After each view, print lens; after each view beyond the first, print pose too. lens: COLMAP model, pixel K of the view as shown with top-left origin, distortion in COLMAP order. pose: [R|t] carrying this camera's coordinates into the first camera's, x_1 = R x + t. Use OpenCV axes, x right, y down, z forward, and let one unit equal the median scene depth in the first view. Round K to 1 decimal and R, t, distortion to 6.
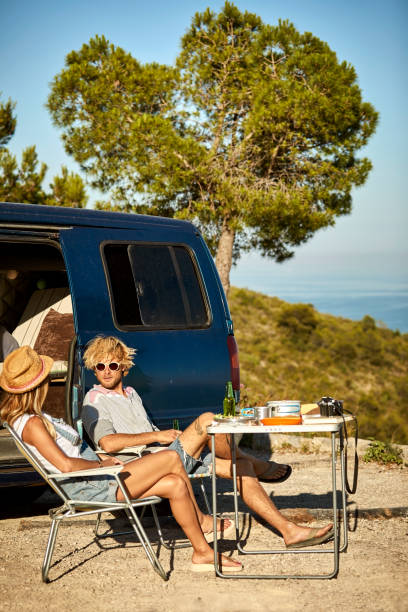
lens RADIAL K [[1266.4, 0, 204.0], [0, 1266.4, 306.0], [0, 0, 1]] dist [-0.008777, -0.021715]
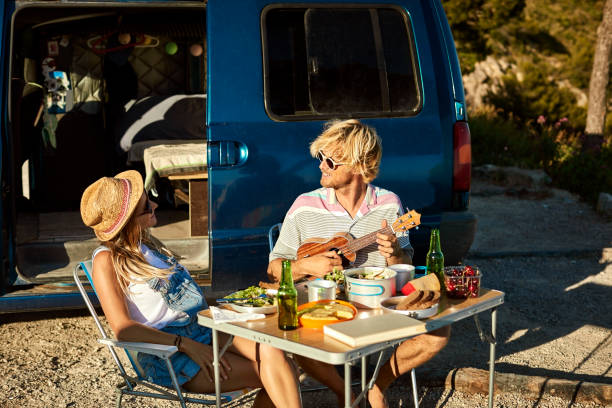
lens RADIAL K [[895.7, 0, 317.2], [0, 895.7, 209.0], [0, 0, 1]] dist [-0.150819, 0.288411]
pose [[0.910501, 0.086839, -0.404286, 0.097745], [-0.003771, 0.979403, 0.201879, -0.020481], [0.413490, -0.182287, 0.892075, 0.262223]]
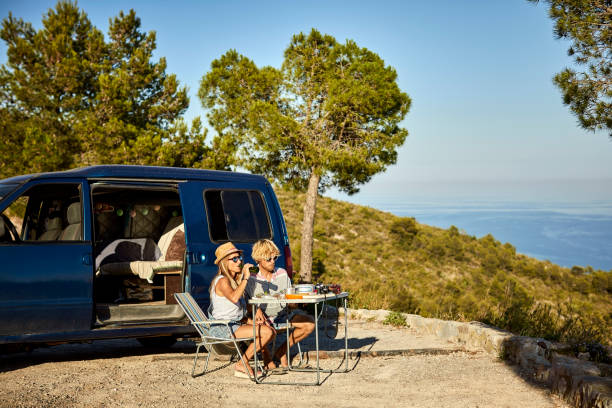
lens RADIAL K [[895.7, 0, 317.2], [0, 895.7, 209.0], [0, 0, 1]] dist [-0.150819, 0.288411]
pose [[0.999553, 0.002396, -0.029803, 0.054161], [-0.002695, 0.999946, -0.009993, -0.007146], [0.029777, 0.010068, 0.999506, -0.087123]]
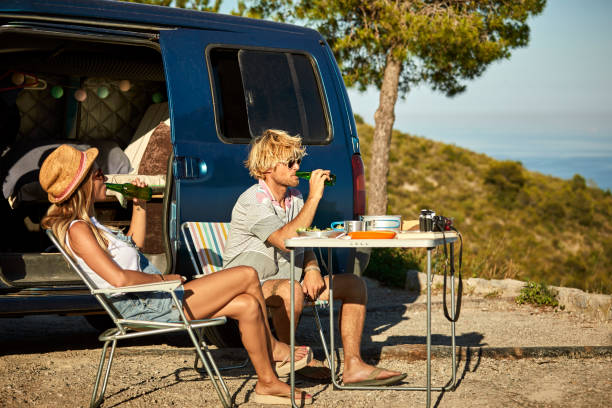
lens RADIAL K [[1266.4, 0, 306.0], [0, 1266.4, 204.0], [0, 0, 1]] dist [-0.008777, -0.021715]
pose [[0.996112, 0.021559, -0.085417, 0.036398], [-0.018793, 0.999277, 0.033058, 0.016817], [0.086068, -0.031324, 0.995797, 0.055025]]
